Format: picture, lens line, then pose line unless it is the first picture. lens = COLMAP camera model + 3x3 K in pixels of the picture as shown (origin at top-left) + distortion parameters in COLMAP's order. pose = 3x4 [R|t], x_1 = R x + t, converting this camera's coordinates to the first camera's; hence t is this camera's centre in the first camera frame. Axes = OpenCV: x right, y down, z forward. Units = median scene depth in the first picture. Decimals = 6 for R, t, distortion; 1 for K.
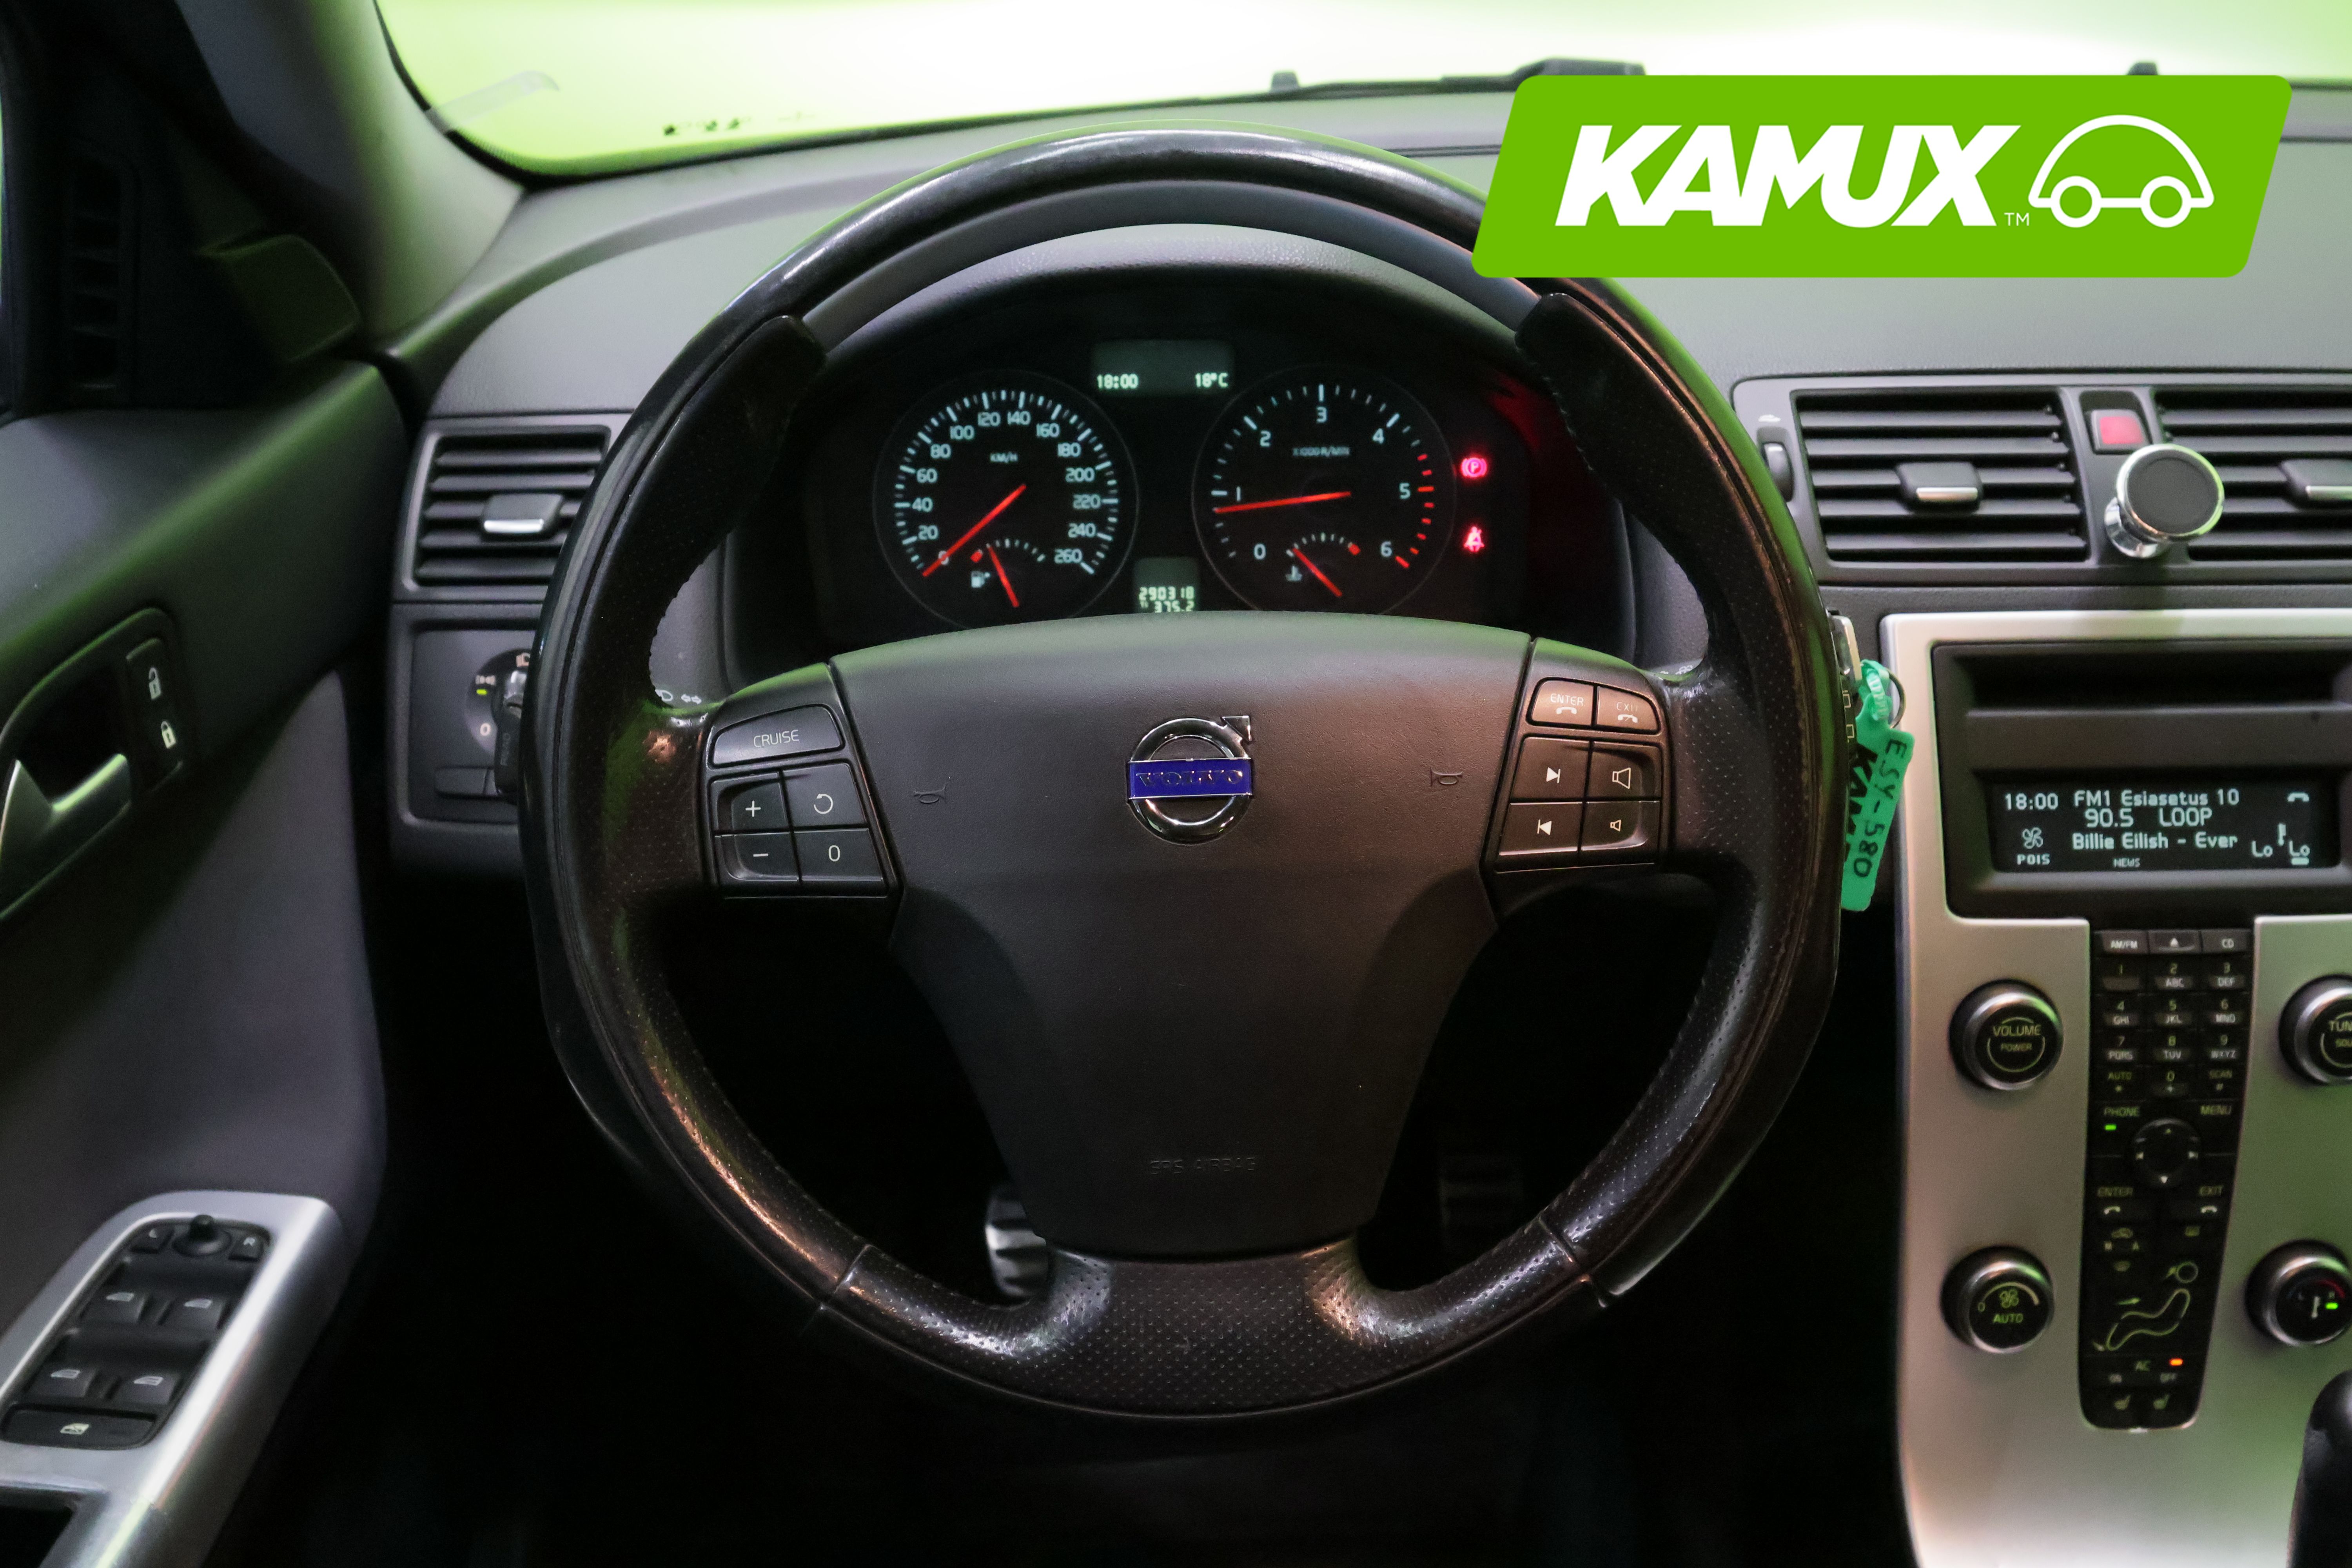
lens RADIAL K [[2478.4, 0, 1162.3], [0, 2478.4, 785.0], [0, 0, 1]] dist [-0.019467, 0.000000]
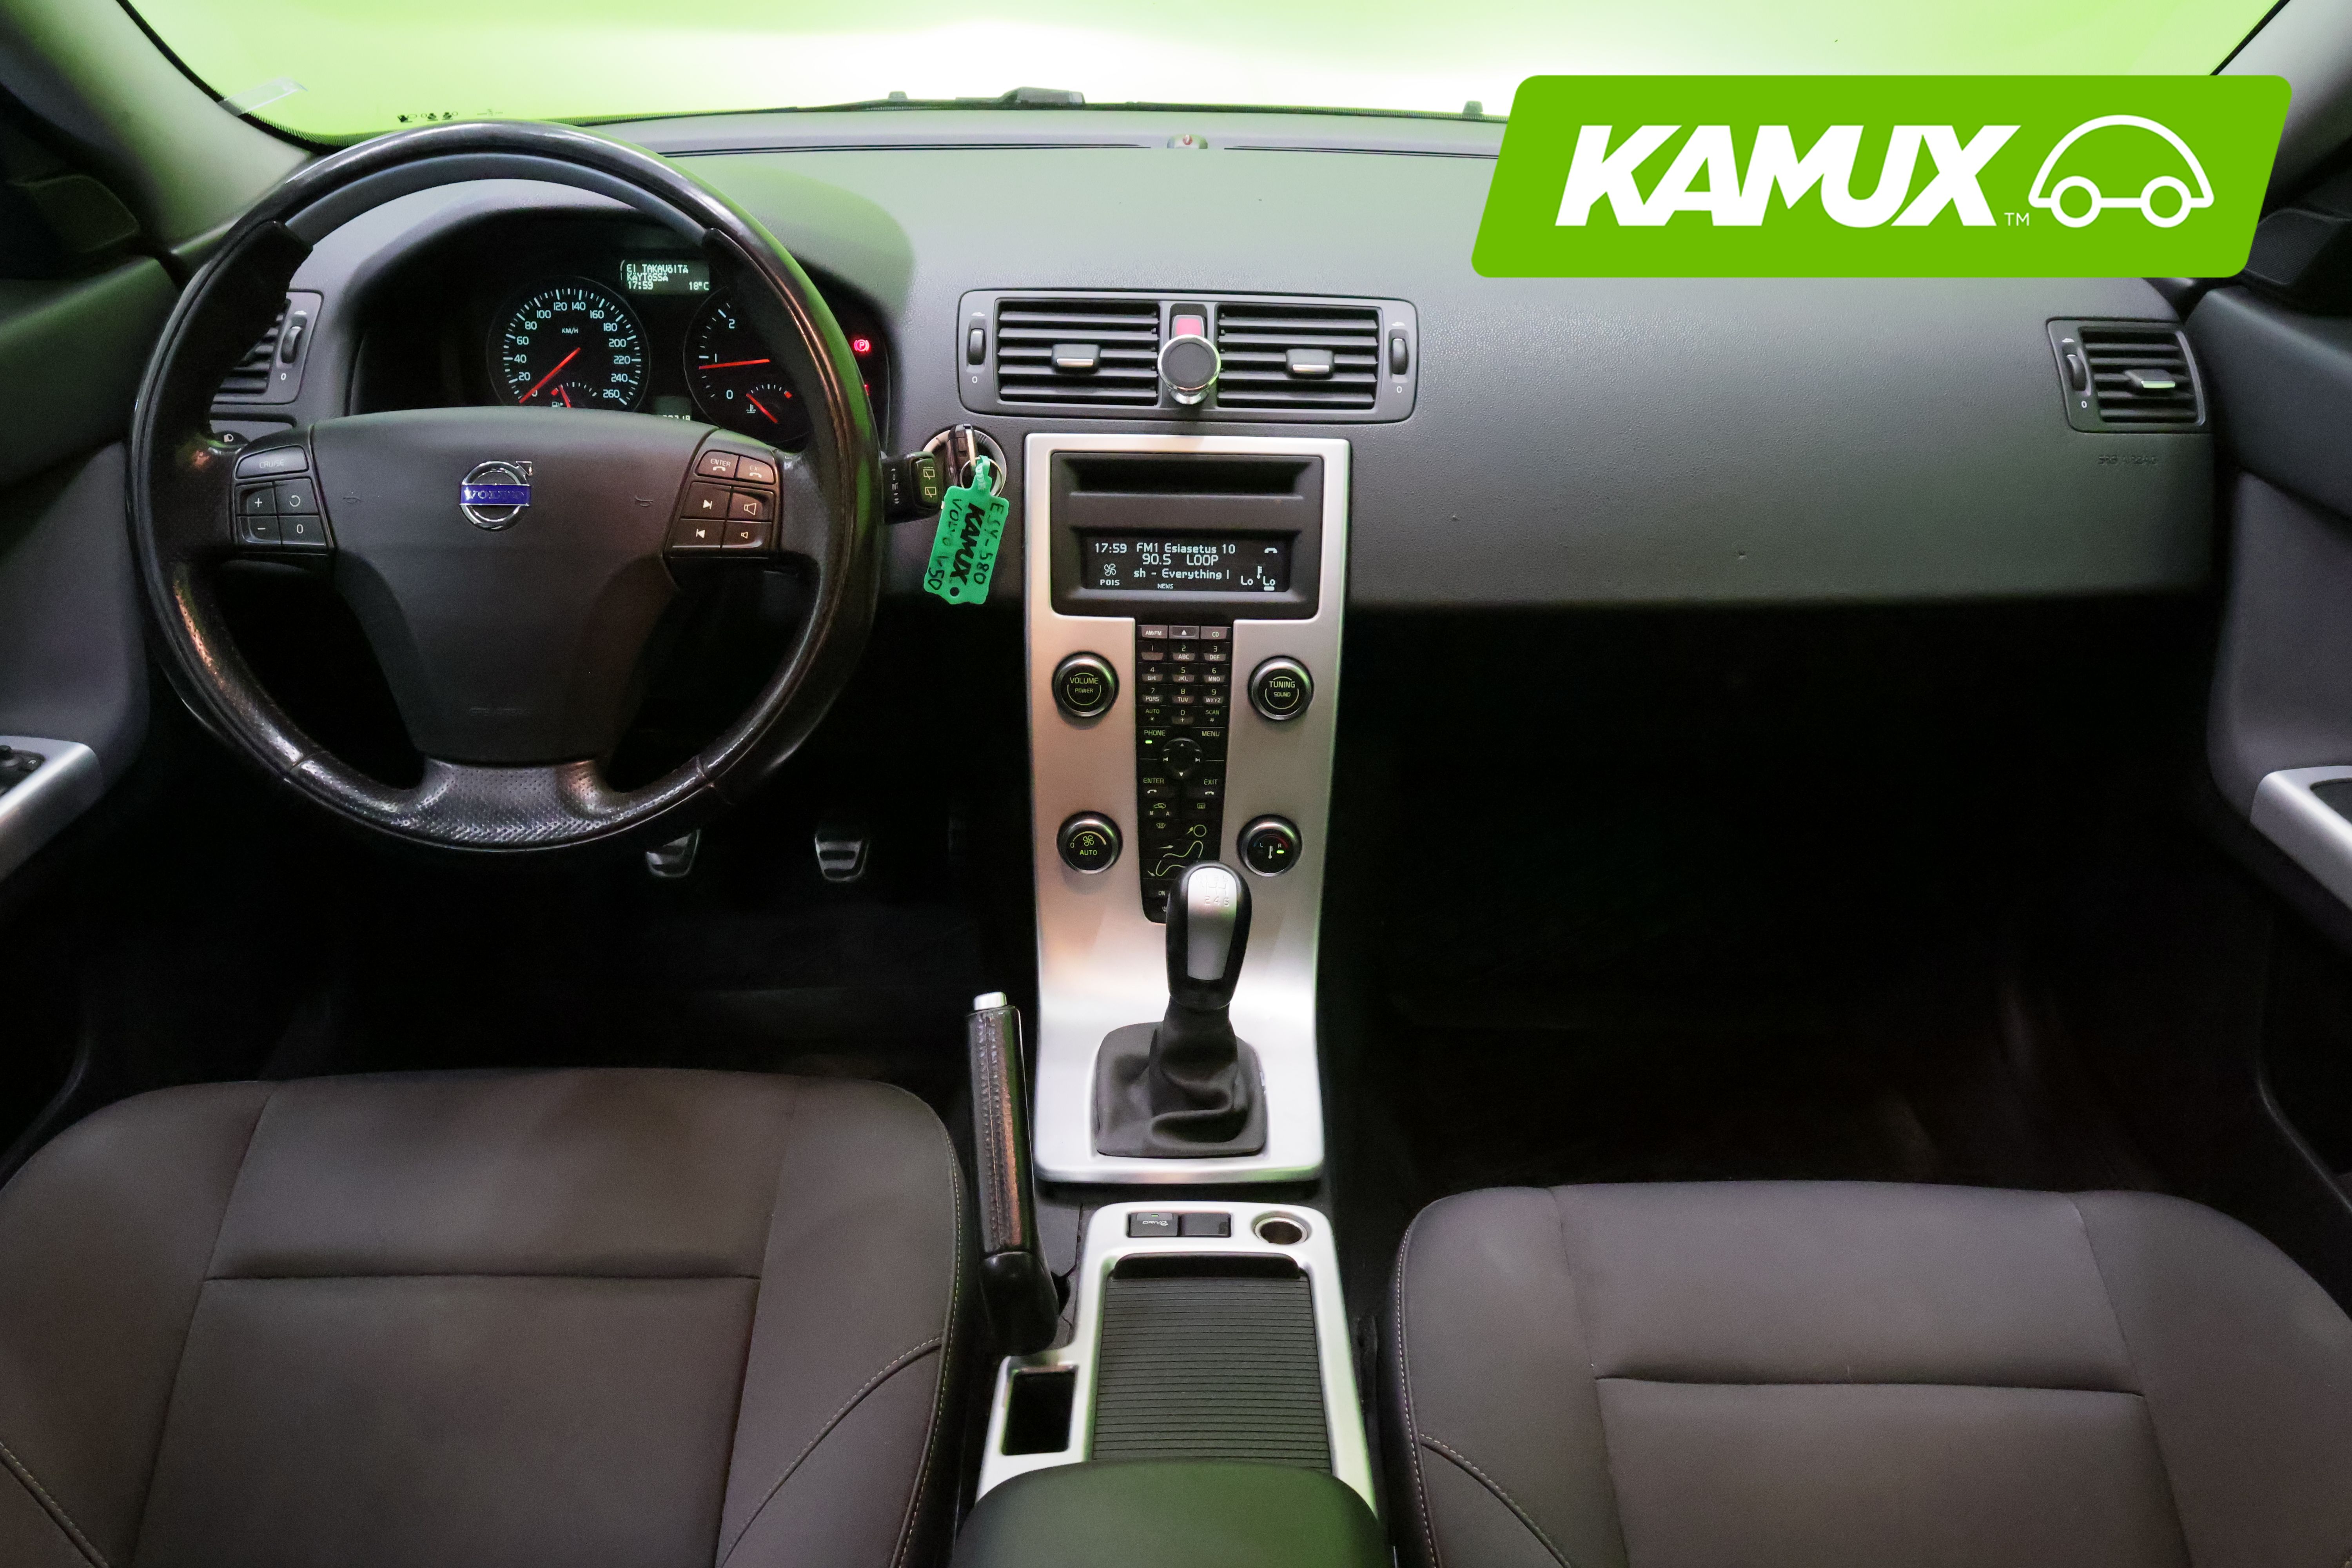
lens RADIAL K [[1892.1, 0, 1184.5], [0, 1892.1, 790.3], [0, 0, 1]] dist [-0.010711, 0.005810]
pose [[0.999504, 0.031435, -0.002108, 0.406204], [-0.031182, 0.996599, 0.076276, 0.070701], [0.004498, -0.076173, 0.997085, -0.296007]]
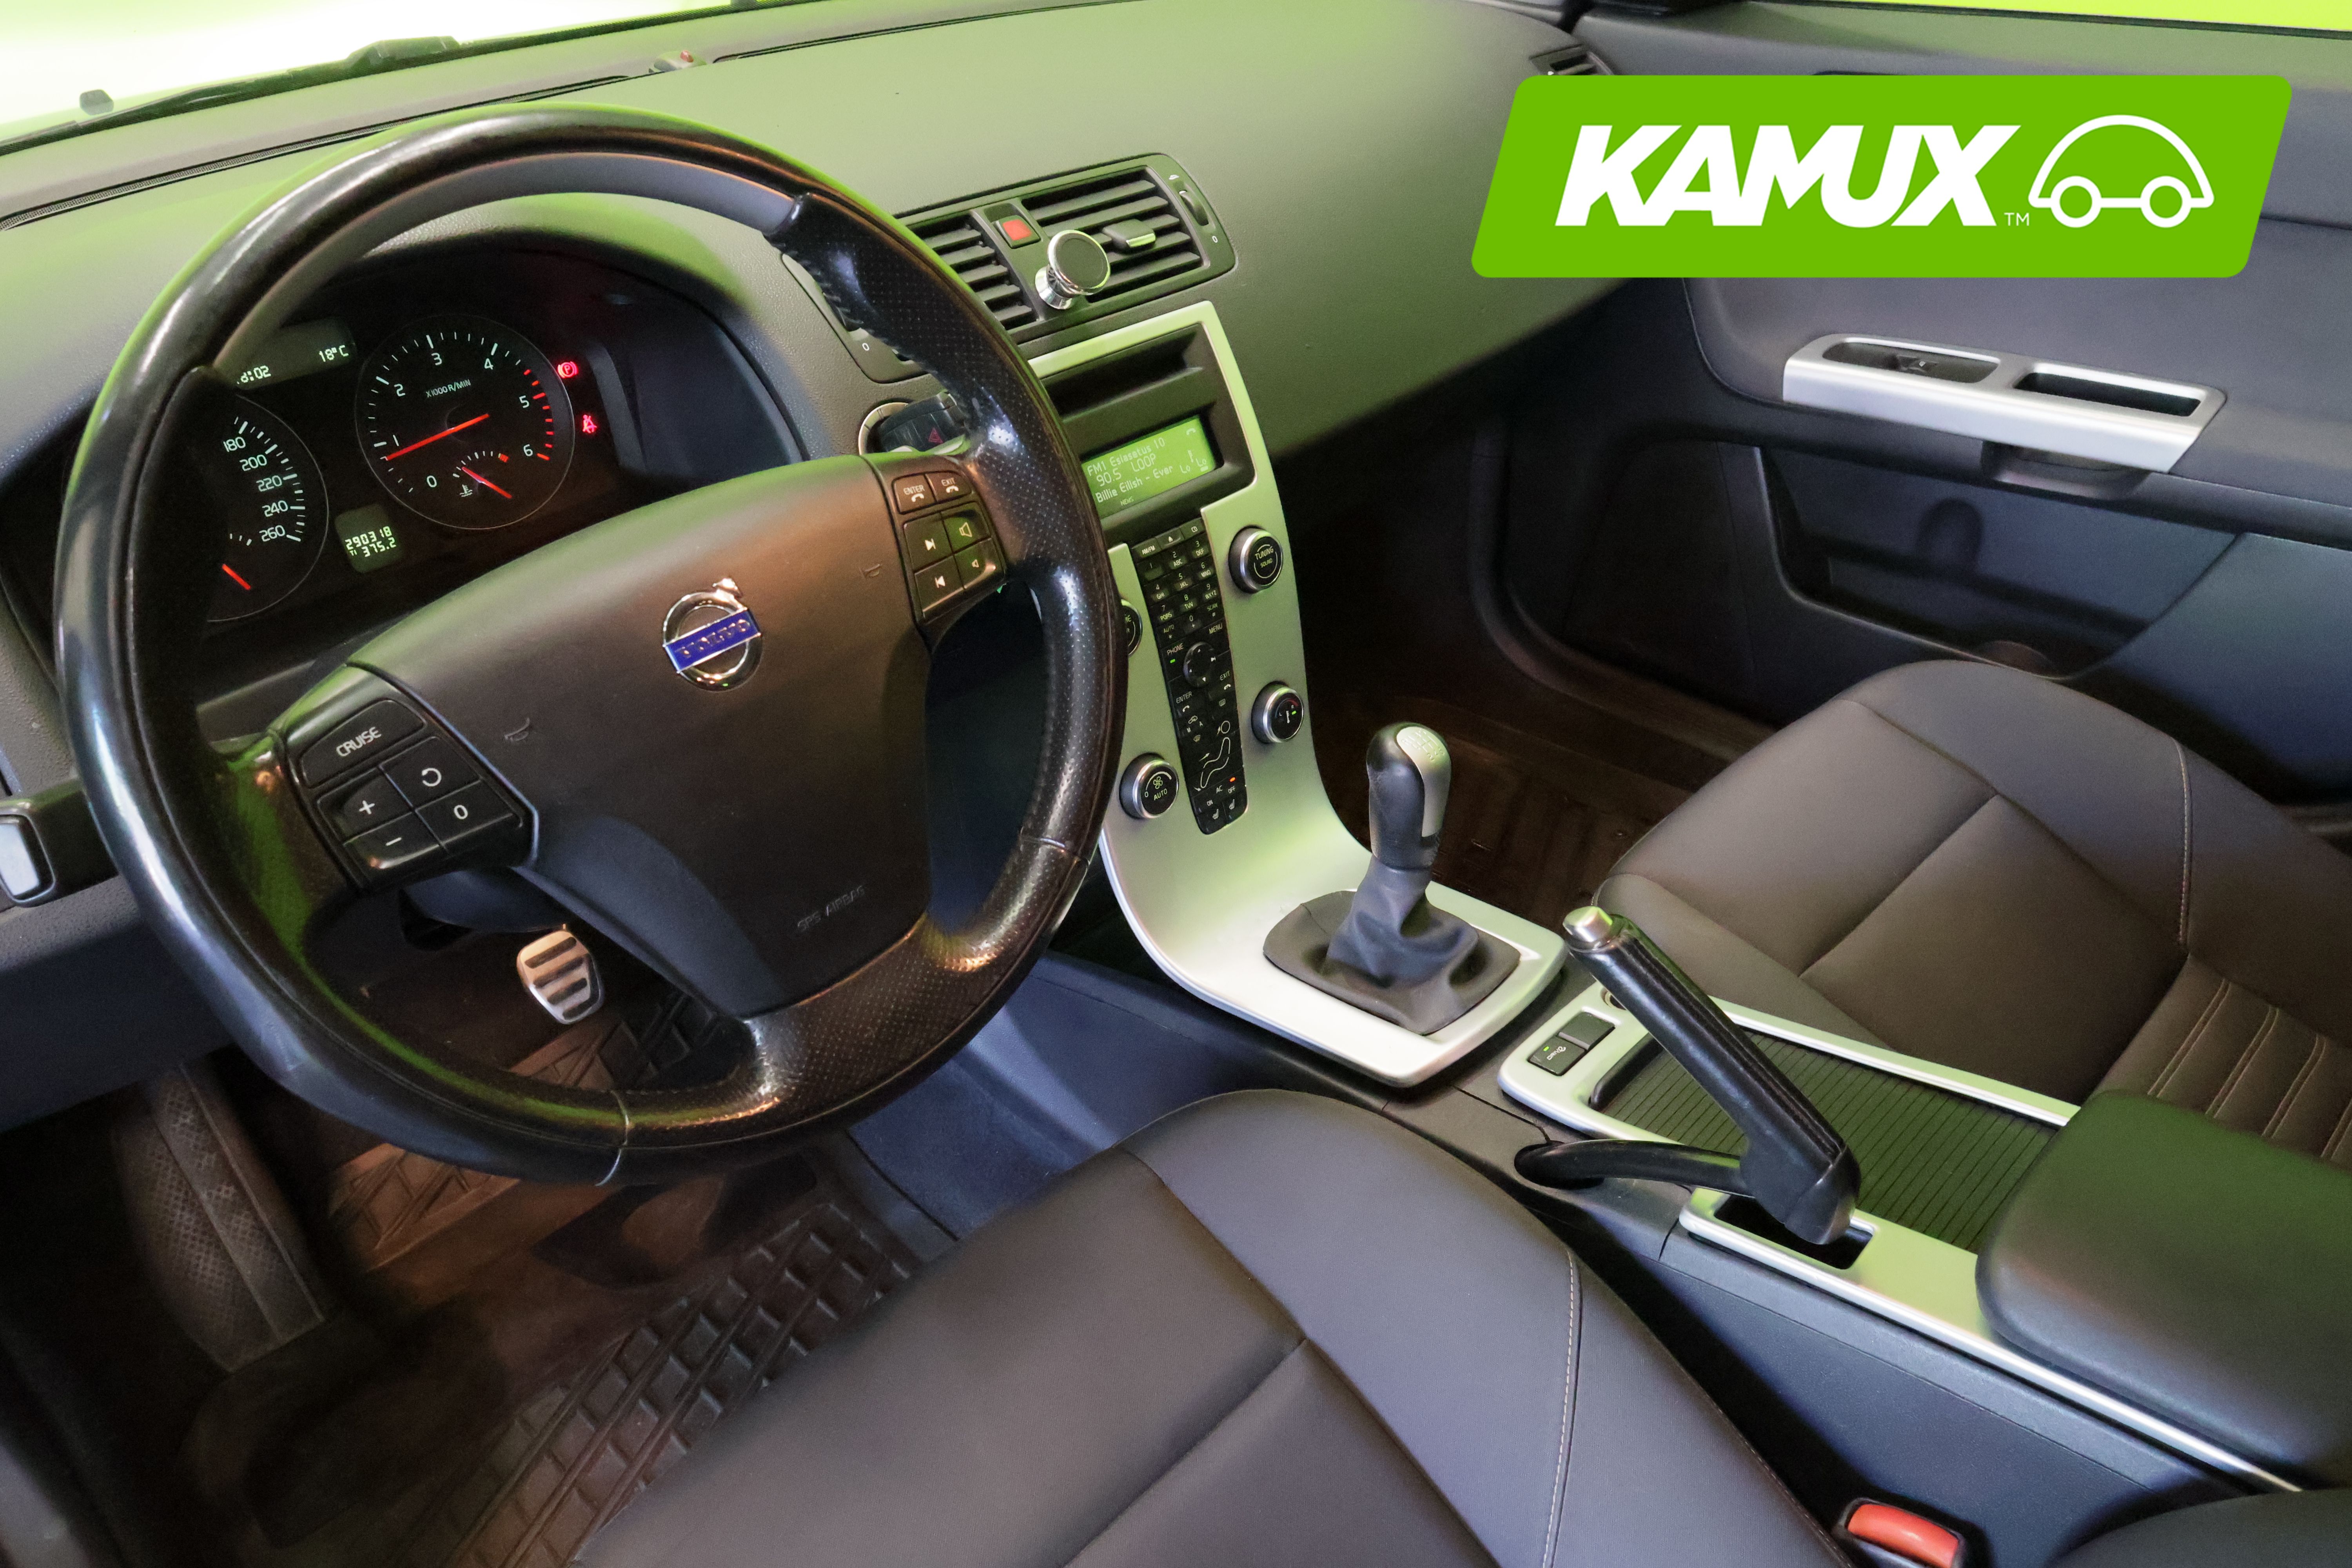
lens RADIAL K [[1617.1, 0, 1174.2], [0, 1617.1, 777.5], [0, 0, 1]] dist [-0.000860, -0.000070]
pose [[0.715405, -0.397398, 0.574692, -0.251324], [0.305210, 0.917622, 0.254593, -0.060036], [-0.628524, -0.006735, 0.777761, 0.171699]]
